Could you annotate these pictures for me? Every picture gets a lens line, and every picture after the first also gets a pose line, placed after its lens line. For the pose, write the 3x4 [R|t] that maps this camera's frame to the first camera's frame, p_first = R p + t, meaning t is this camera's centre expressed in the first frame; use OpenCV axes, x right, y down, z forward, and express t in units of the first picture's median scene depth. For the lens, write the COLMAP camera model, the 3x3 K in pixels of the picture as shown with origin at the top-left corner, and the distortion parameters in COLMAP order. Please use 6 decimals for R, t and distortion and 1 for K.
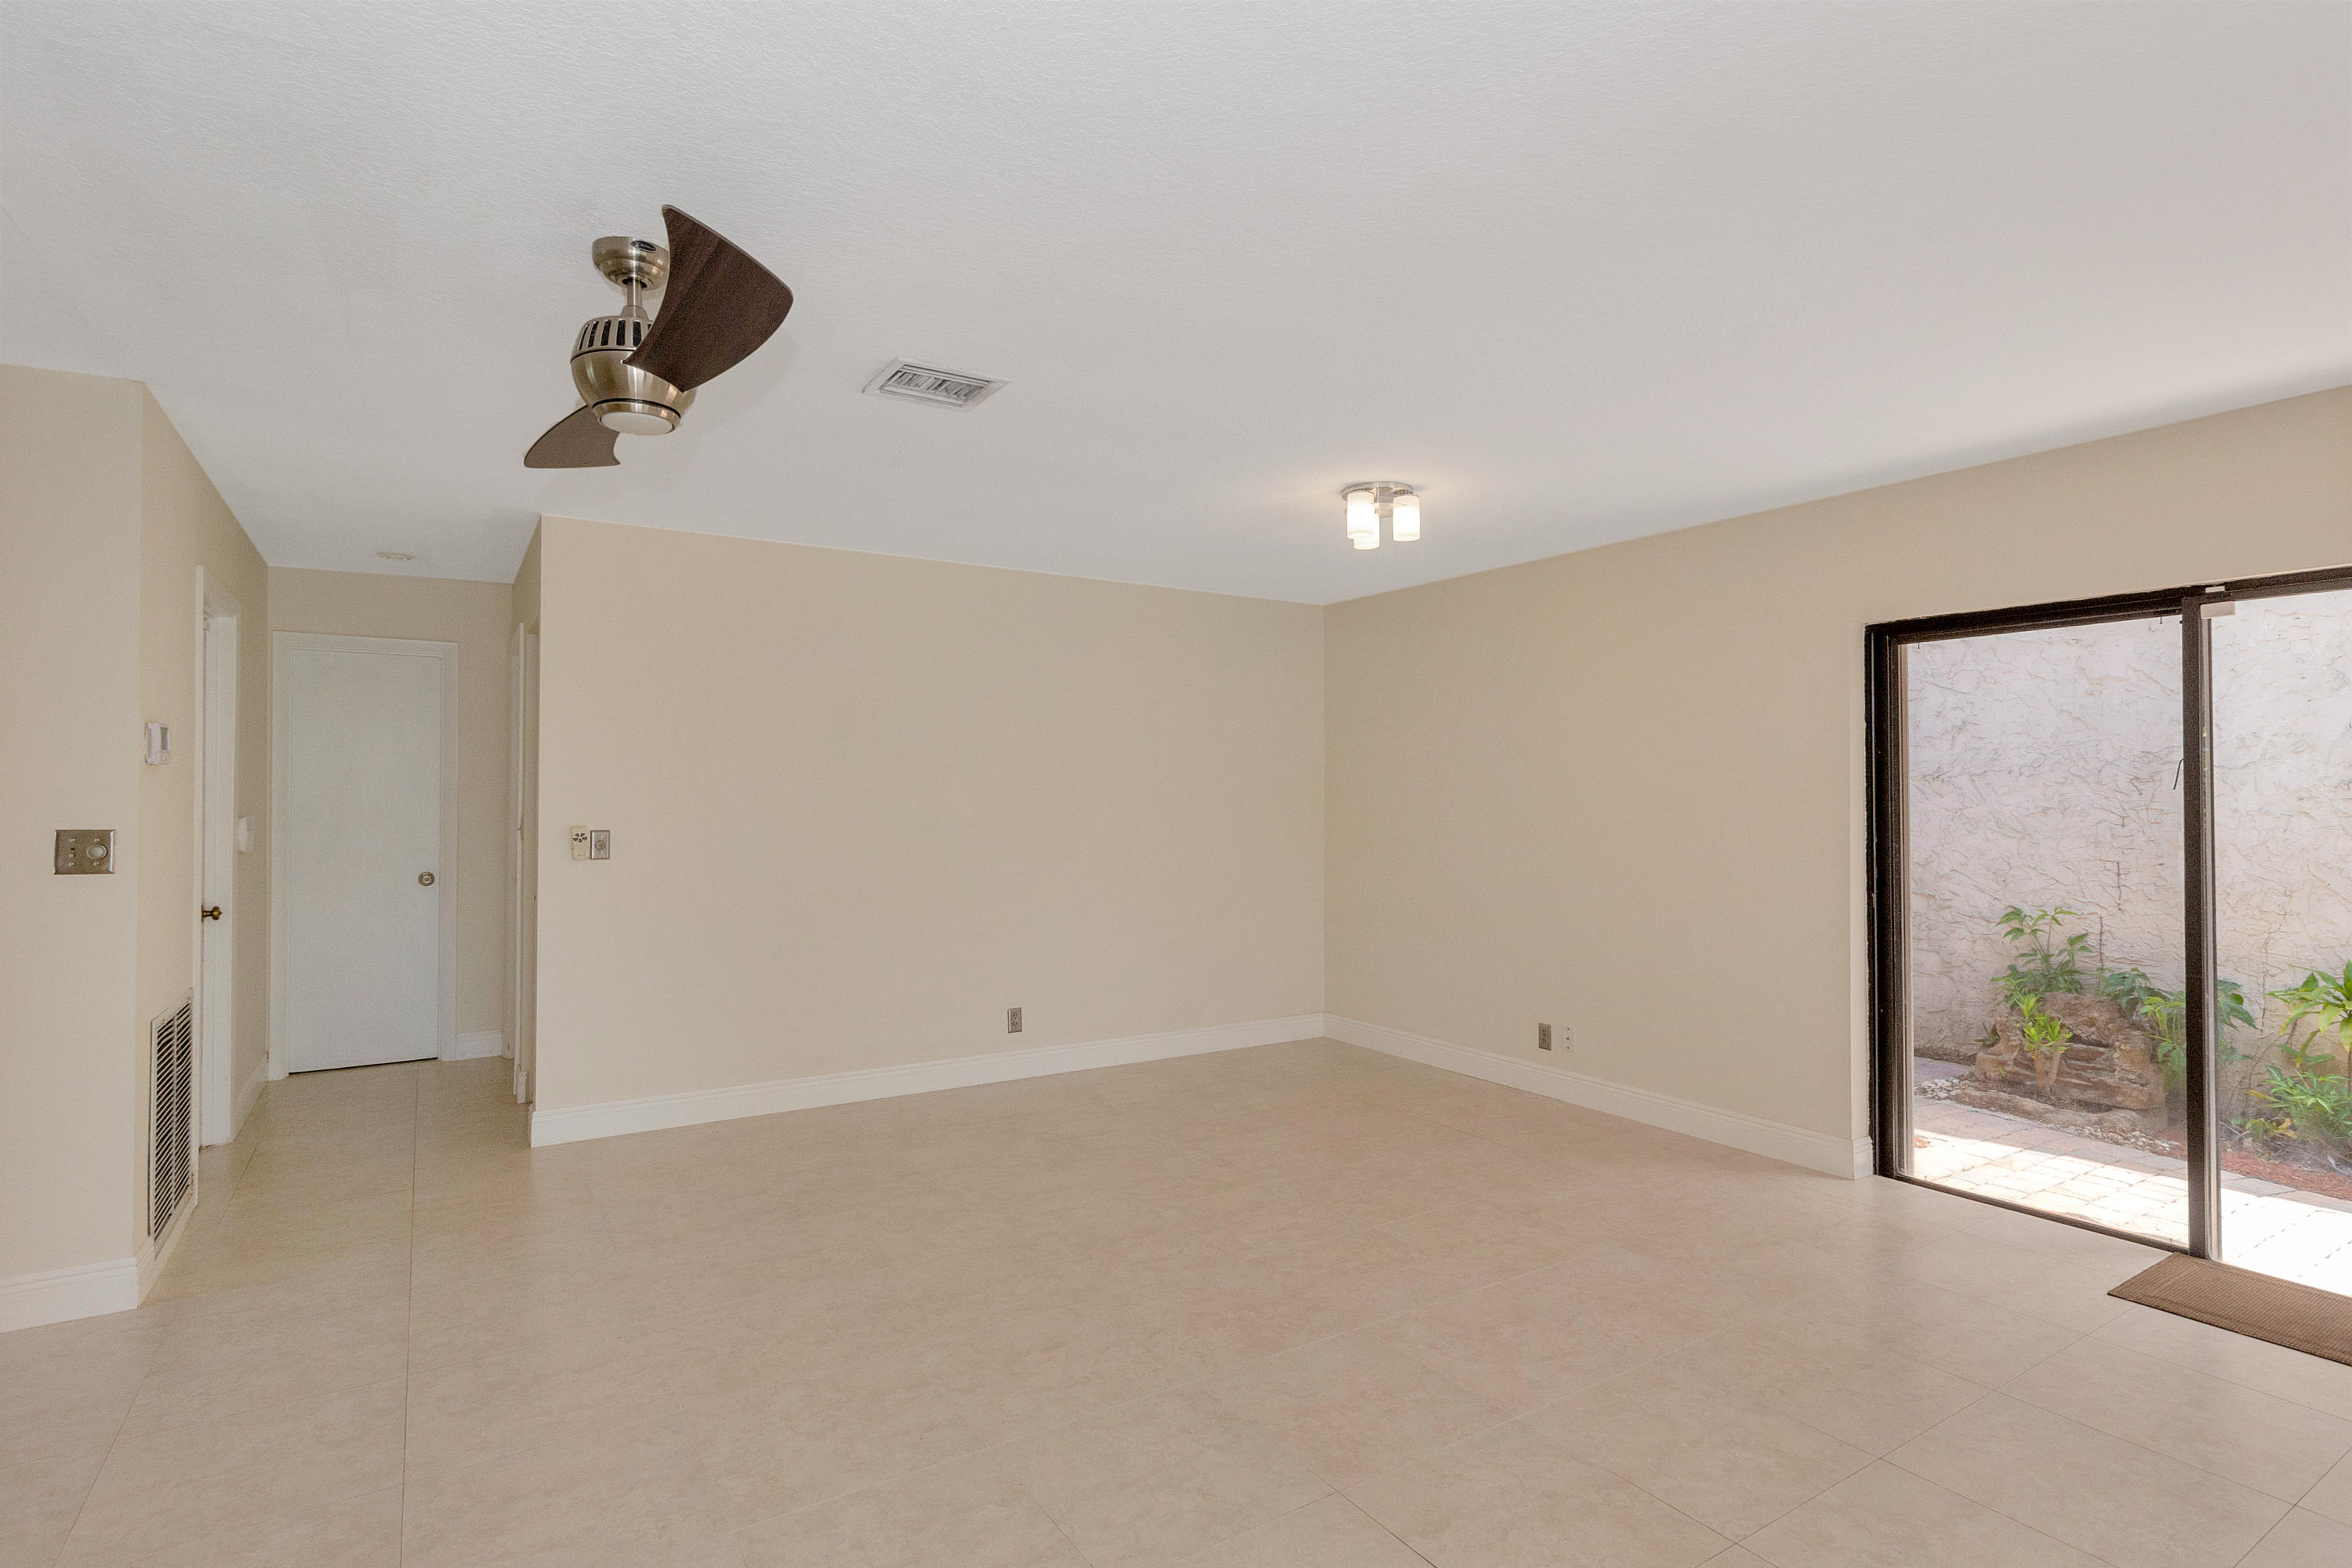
lens RADIAL K [[1134.3, 0, 1176.0], [0, 1134.3, 784.0], [0, 0, 1]] dist [0.002326, 0.000723]
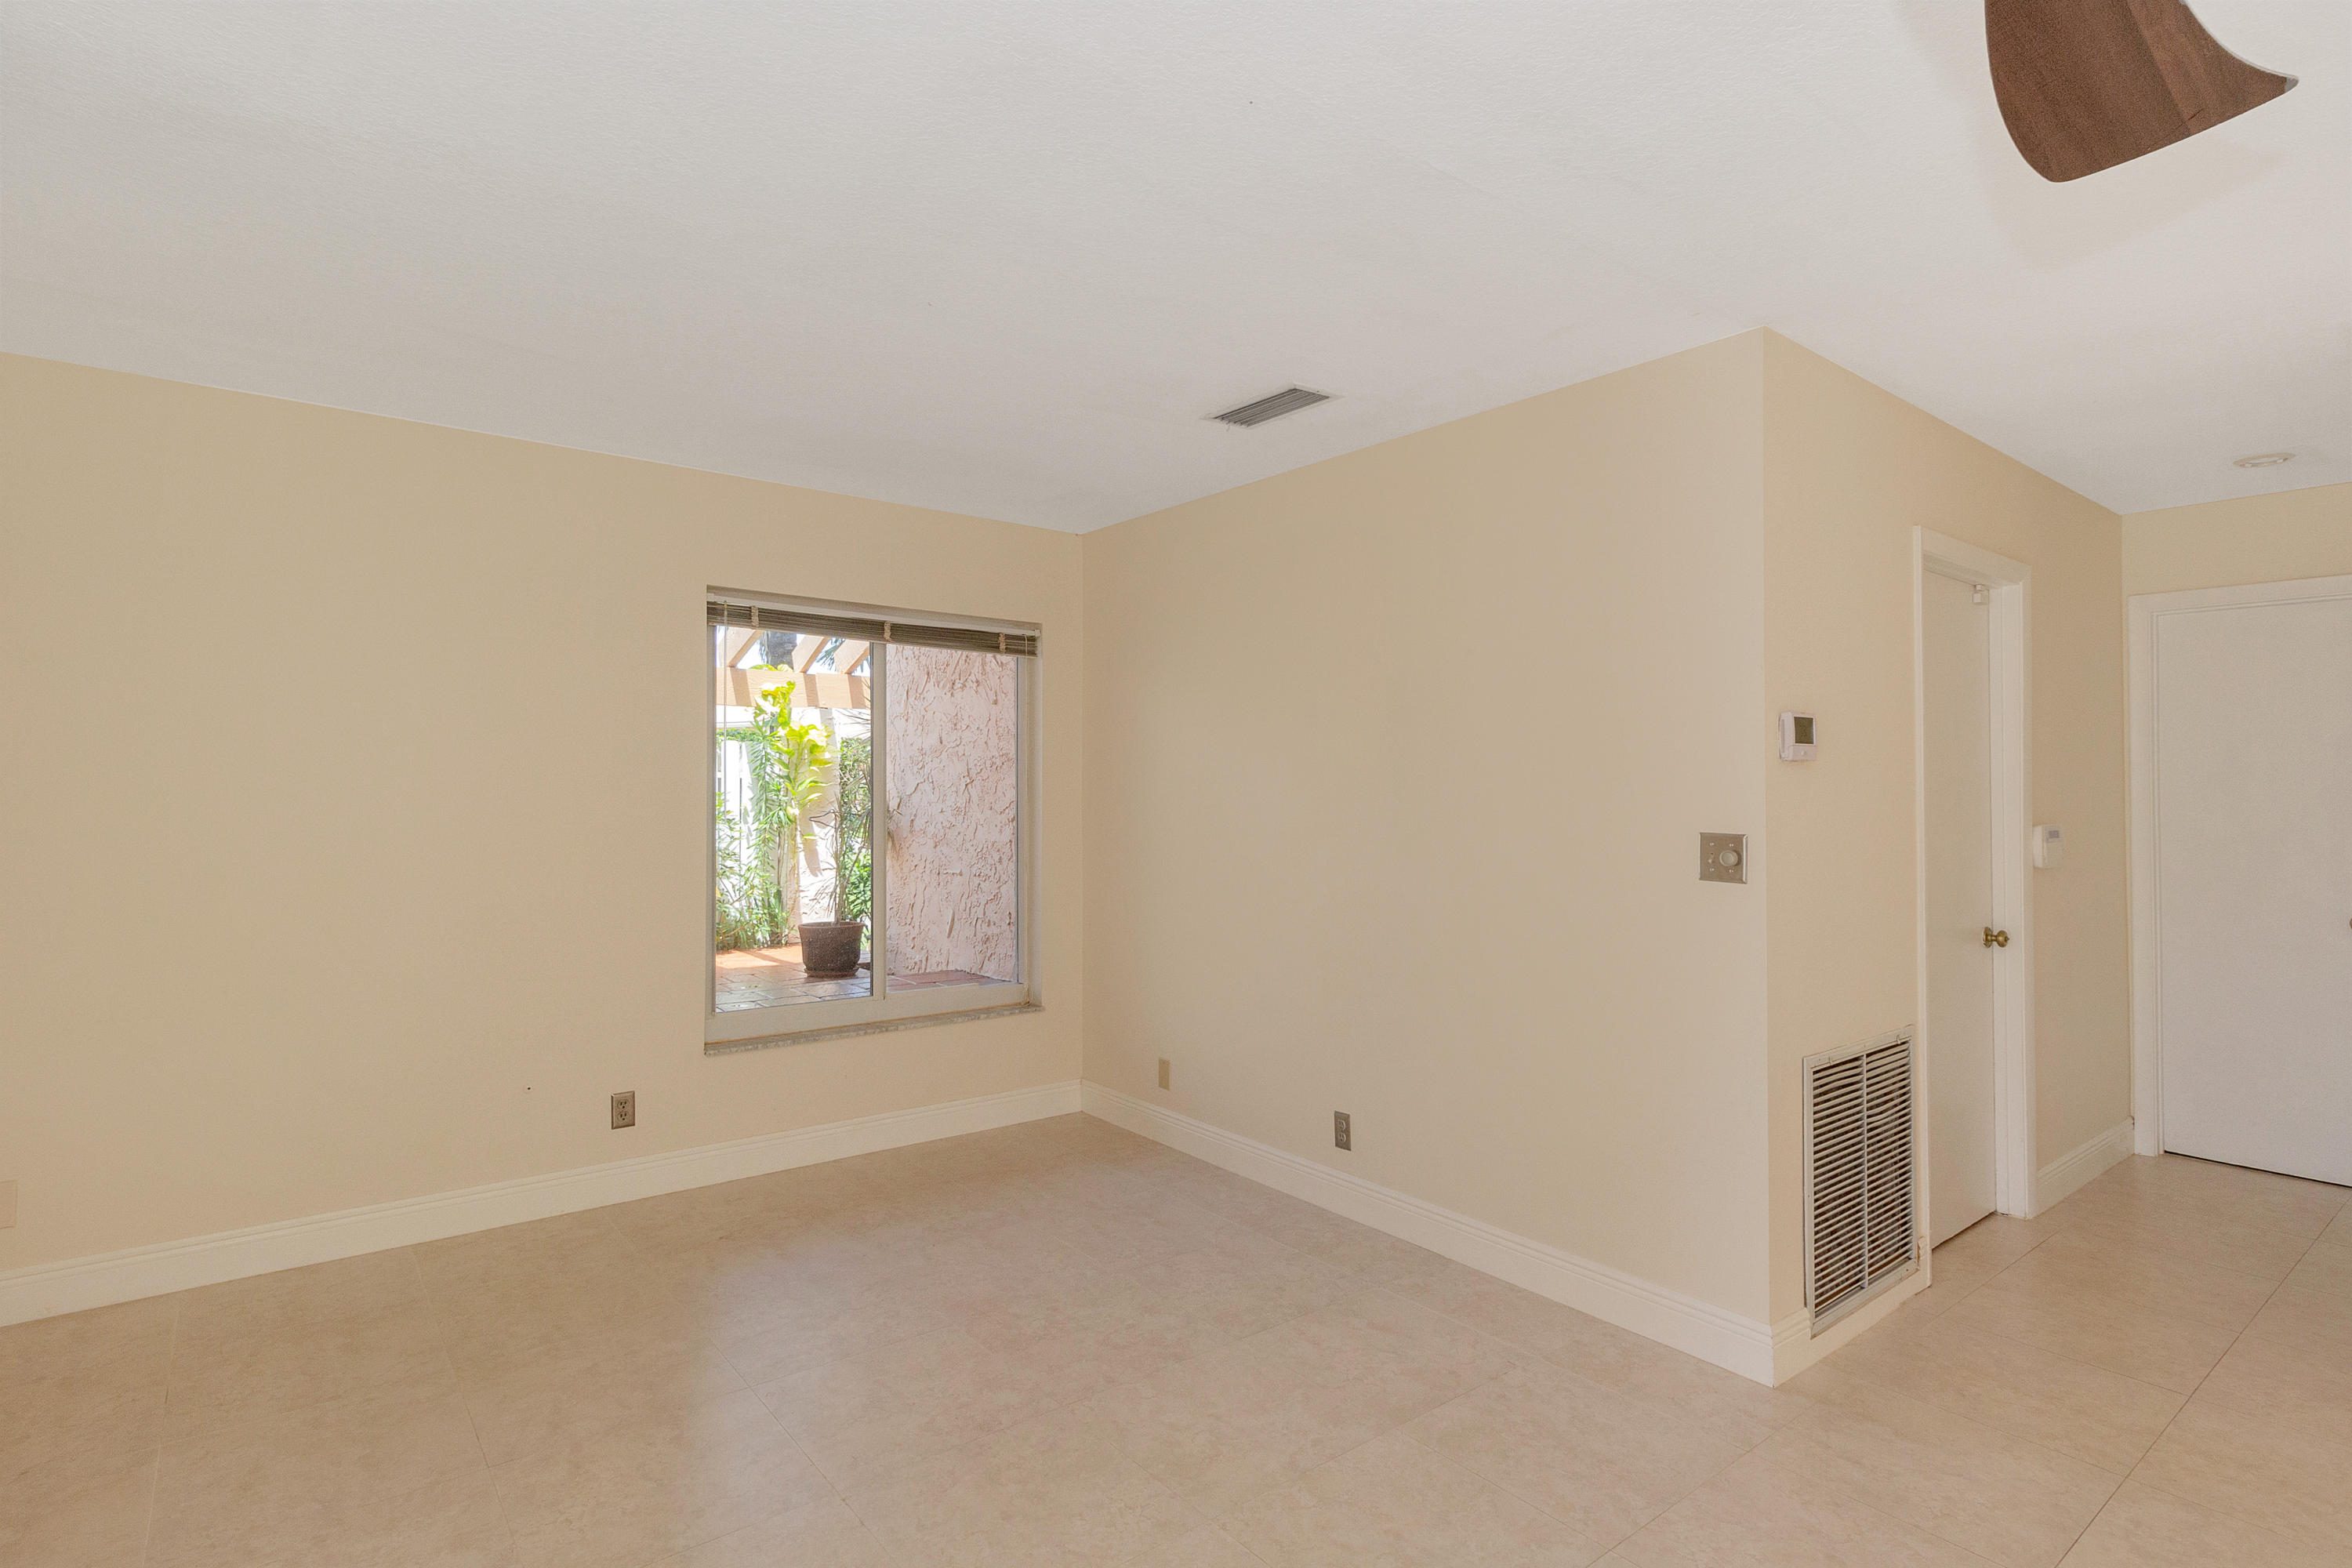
lens RADIAL K [[1173.2, 0, 1197.6], [0, 1173.2, 777.7], [0, 0, 1]] dist [0.005605, 0.000861]
pose [[0.109067, -0.011294, -0.993970, -0.051372], [0.000725, 0.999936, -0.011283, 0.004621], [0.994034, 0.000510, 0.109068, 0.379046]]
